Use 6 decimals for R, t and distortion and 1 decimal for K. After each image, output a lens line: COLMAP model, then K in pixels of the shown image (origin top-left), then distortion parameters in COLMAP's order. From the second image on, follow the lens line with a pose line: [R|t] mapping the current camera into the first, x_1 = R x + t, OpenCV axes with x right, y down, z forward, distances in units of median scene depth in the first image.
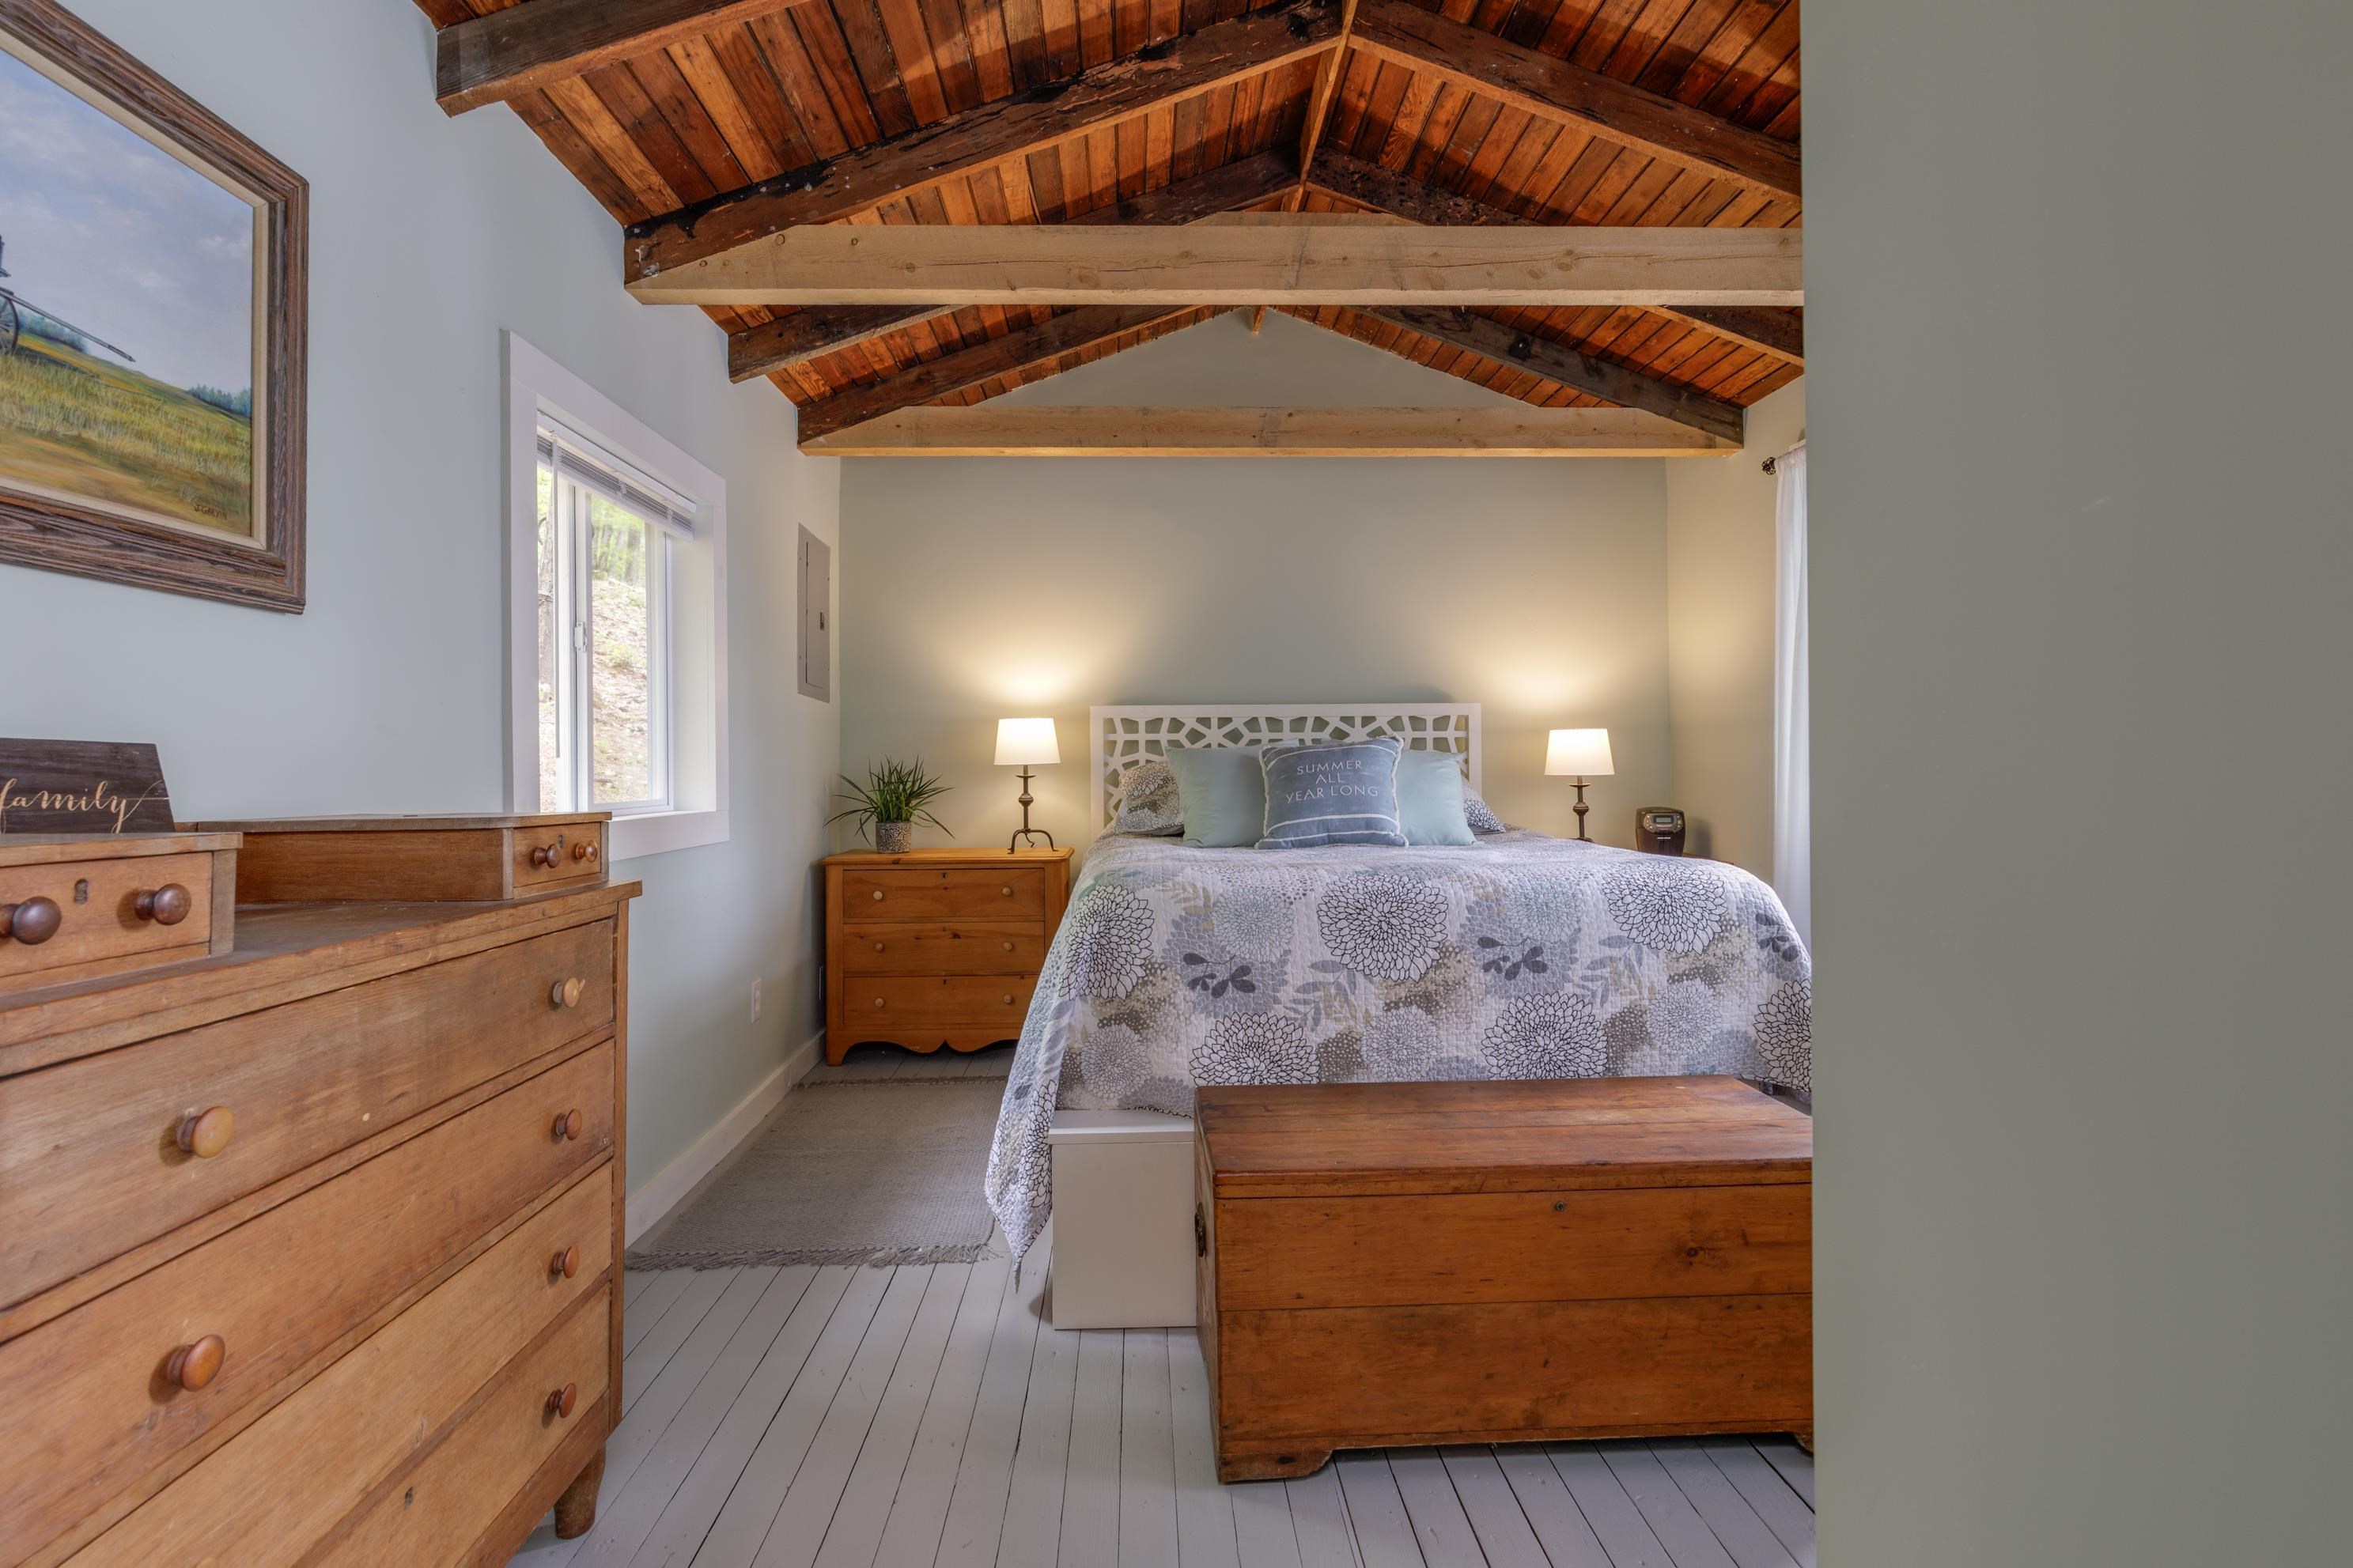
lens RADIAL K [[1091.5, 0, 1181.0], [0, 1091.5, 751.8], [0, 0, 1]] dist [0.007257, -0.000557]
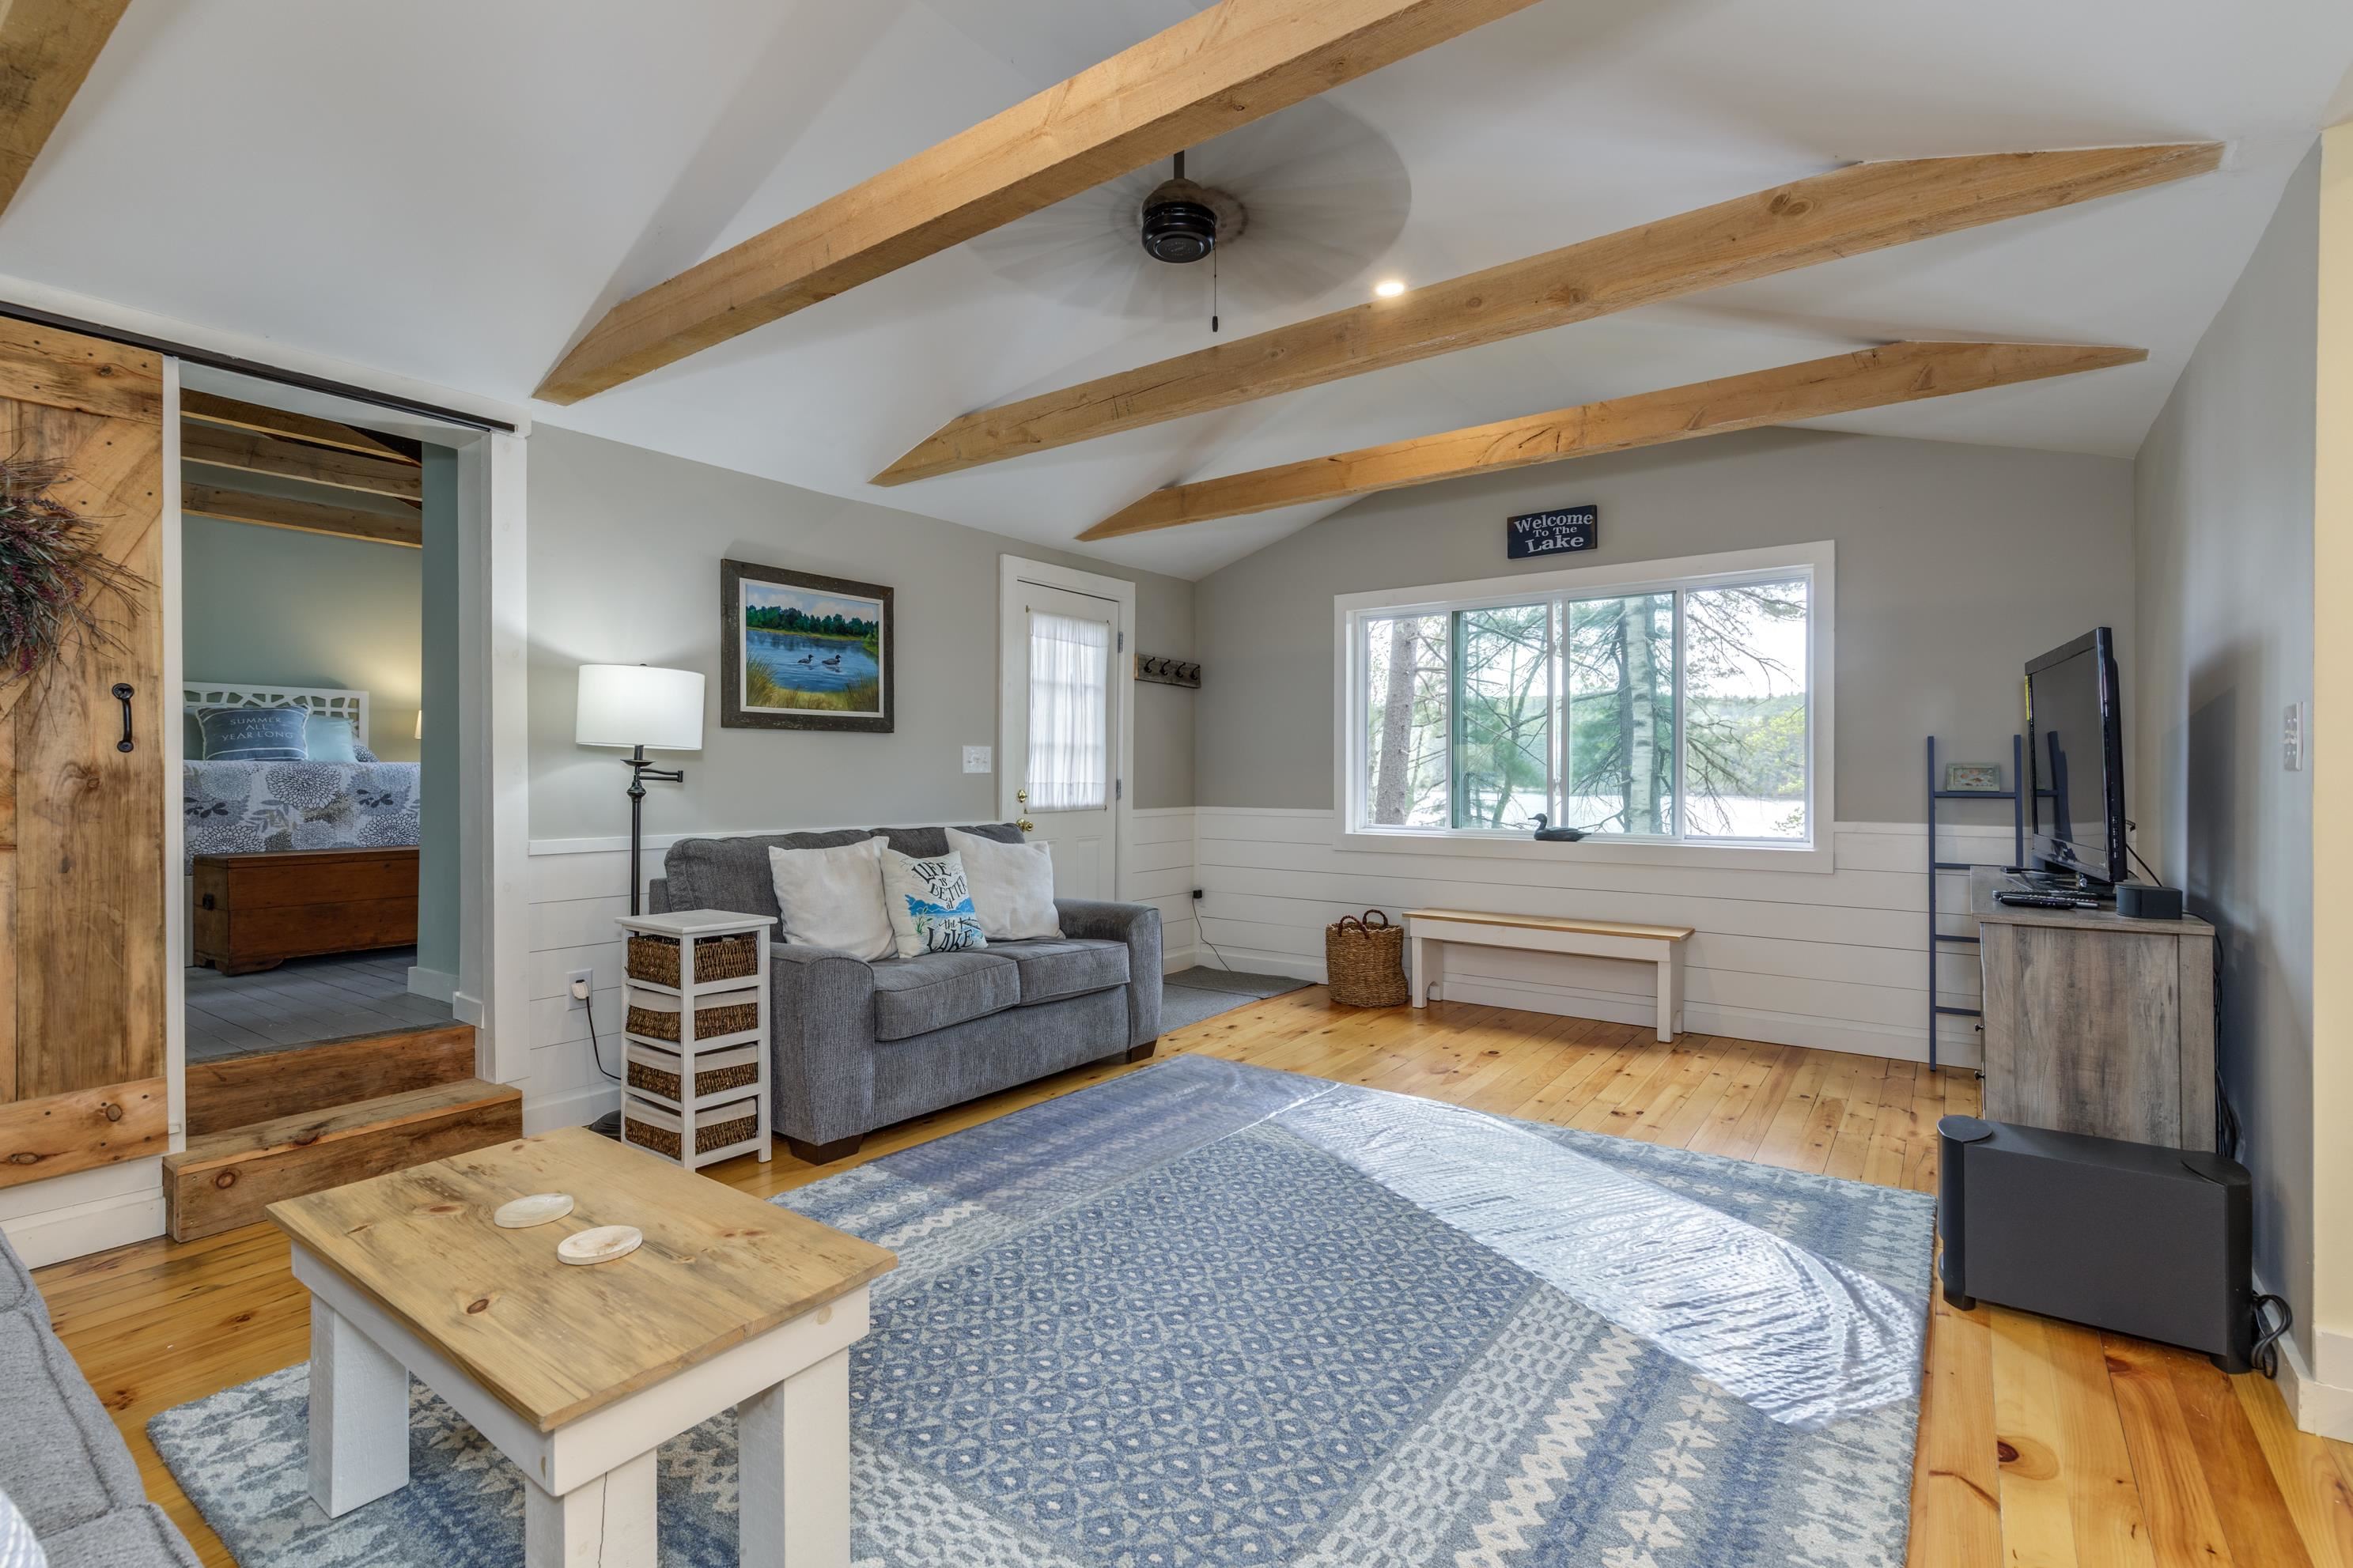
lens RADIAL K [[1088.7, 0, 1131.5], [0, 1088.7, 778.8], [0, 0, 1]] dist [0.007680, -0.000207]
pose [[0.649288, 0.010562, 0.760469, -0.418070], [-0.017035, 0.999855, 0.000658, 0.125745], [-0.760352, -0.013382, 0.649374, -1.732176]]
